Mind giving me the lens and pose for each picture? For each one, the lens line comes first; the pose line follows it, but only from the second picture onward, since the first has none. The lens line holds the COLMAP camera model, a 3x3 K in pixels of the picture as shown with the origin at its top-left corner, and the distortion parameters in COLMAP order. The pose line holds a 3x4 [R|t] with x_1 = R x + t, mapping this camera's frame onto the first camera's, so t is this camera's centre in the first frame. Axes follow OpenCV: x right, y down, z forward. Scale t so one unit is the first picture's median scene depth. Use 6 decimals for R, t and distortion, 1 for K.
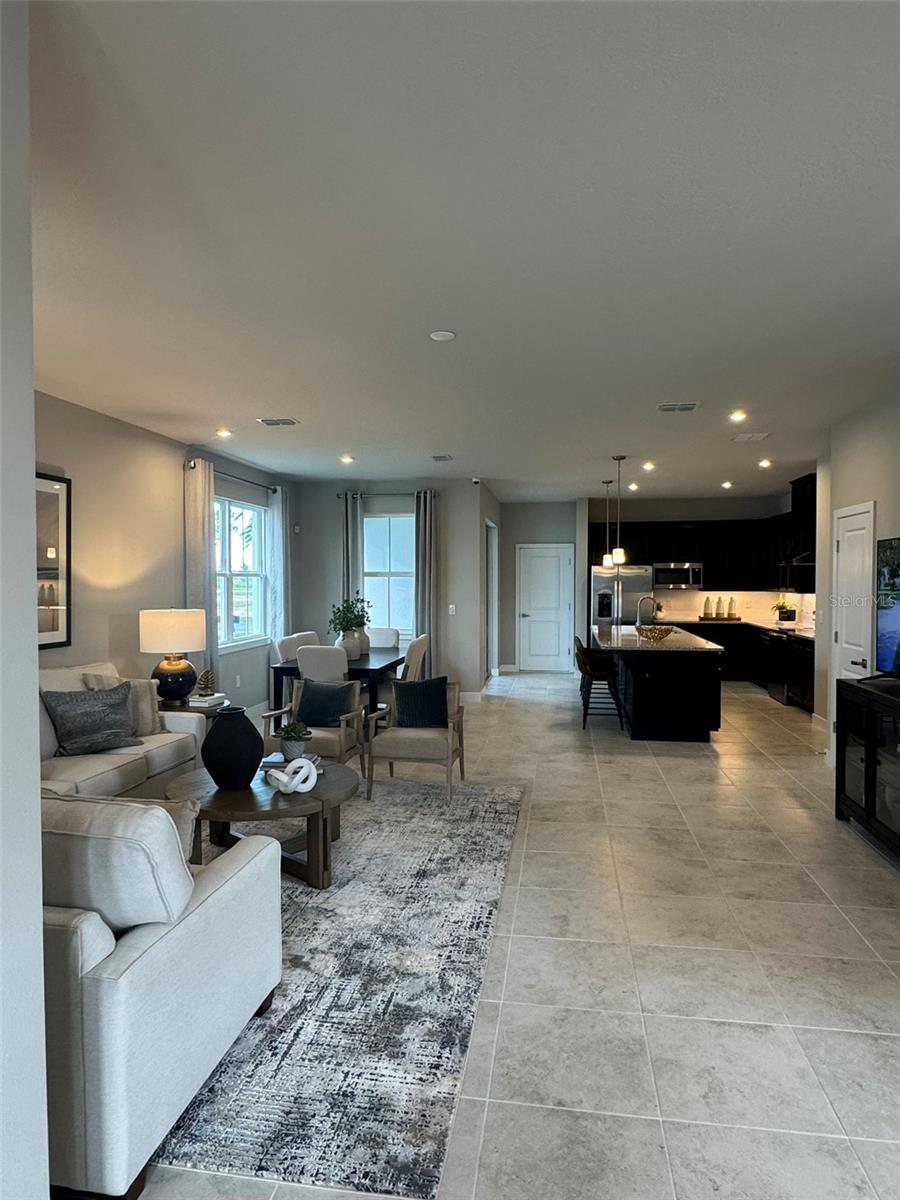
lens RADIAL K [[711.6, 0, 451.7], [0, 711.6, 602.2], [0, 0, 1]] dist [-0.006089, 0.002542]
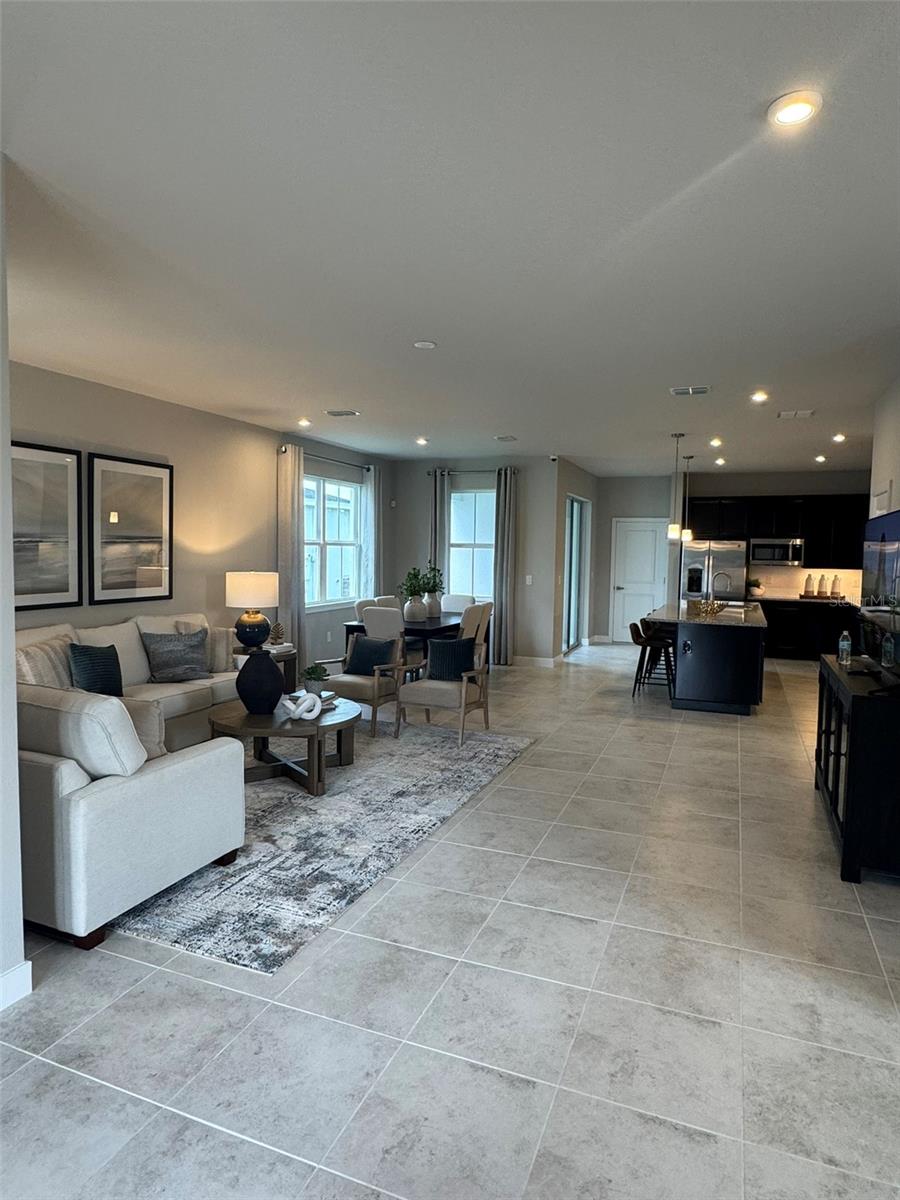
lens RADIAL K [[711.6, 0, 452.0], [0, 711.6, 598.7], [0, 0, 1]] dist [-0.006089, 0.002542]
pose [[0.974428, 0.032595, -0.222325, 0.243111], [-0.024451, 0.998929, 0.039285, -0.000546], [0.223368, -0.032844, 0.974181, -0.123289]]
